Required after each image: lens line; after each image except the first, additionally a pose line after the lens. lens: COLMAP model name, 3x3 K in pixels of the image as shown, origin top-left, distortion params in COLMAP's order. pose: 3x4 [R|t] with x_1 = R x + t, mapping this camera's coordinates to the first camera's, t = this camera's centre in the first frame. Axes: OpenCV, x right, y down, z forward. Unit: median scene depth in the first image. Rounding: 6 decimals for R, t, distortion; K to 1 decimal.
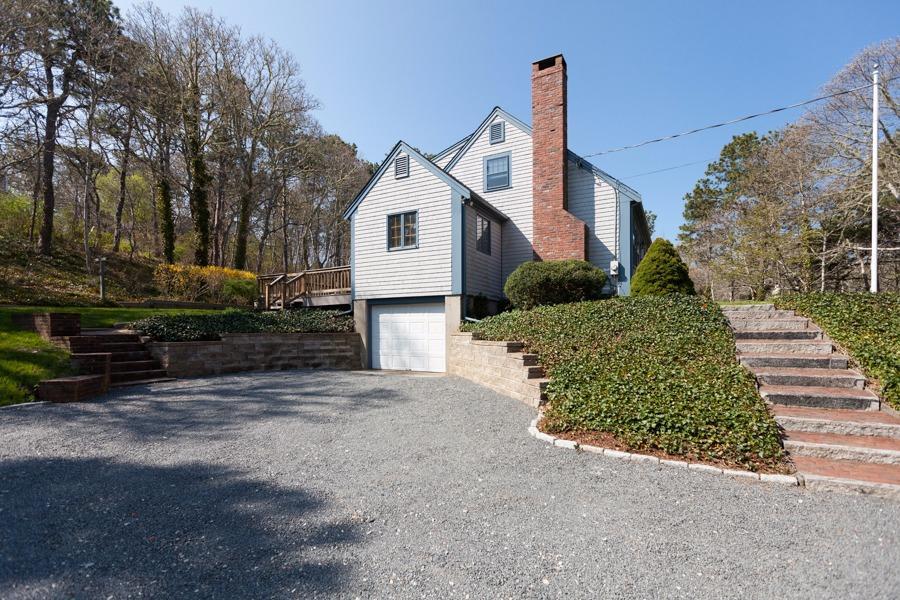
lens RADIAL K [[425.7, 0, 449.7], [0, 425.7, 330.2], [0, 0, 1]] dist [0.001887, 0.000216]
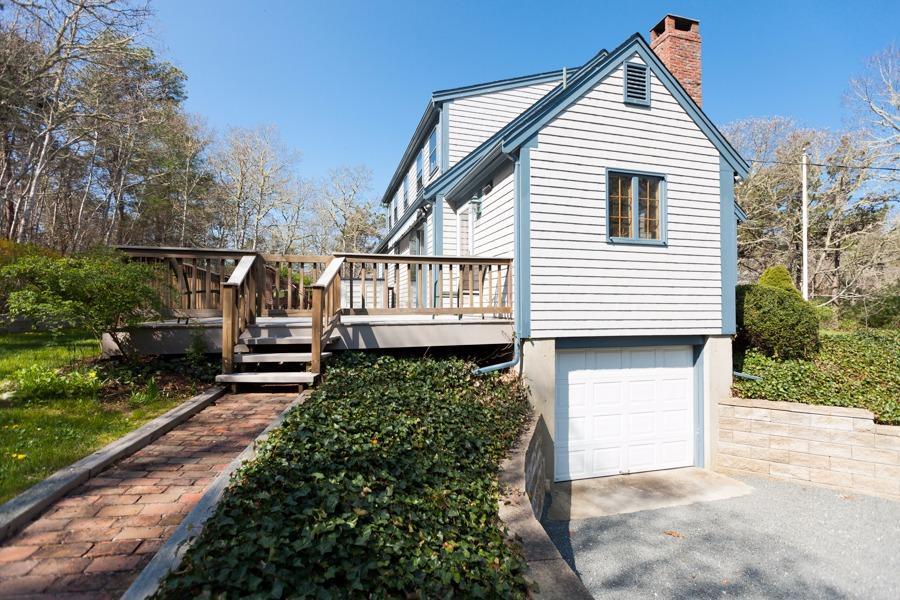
lens RADIAL K [[417.4, 0, 448.3], [0, 417.4, 309.9], [0, 0, 1]] dist [0.000074, 0.000057]
pose [[0.723073, 0.015524, 0.690597, -0.616340], [-0.006257, 0.999854, -0.015924, -0.098641], [-0.690743, 0.007193, 0.723065, 0.781993]]
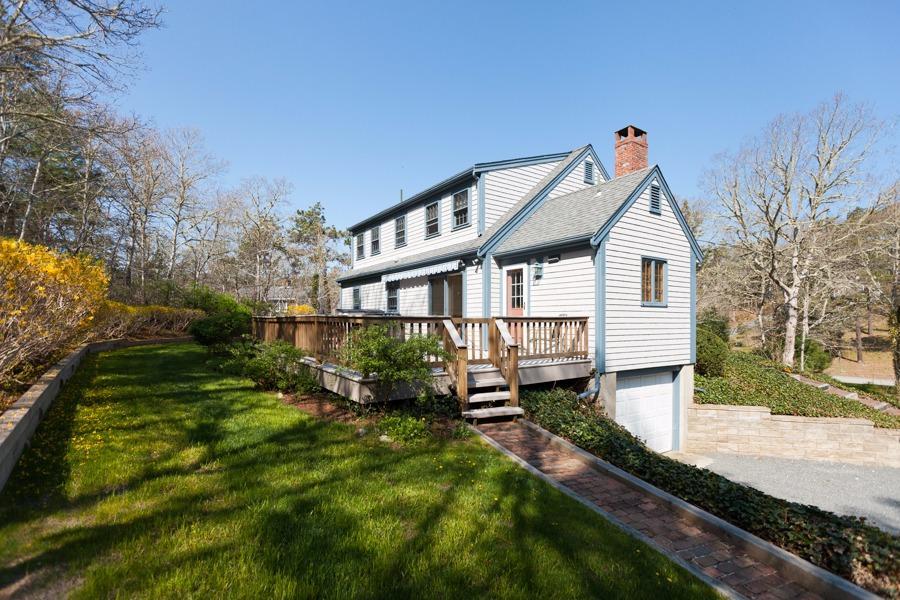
lens RADIAL K [[425.7, 0, 449.7], [0, 425.7, 330.2], [0, 0, 1]] dist [0.001887, 0.000216]
pose [[0.464688, -0.003681, 0.885467, -0.957369], [-0.002908, 0.999980, 0.005683, -0.146746], [-0.885470, -0.005216, 0.464668, 0.955829]]
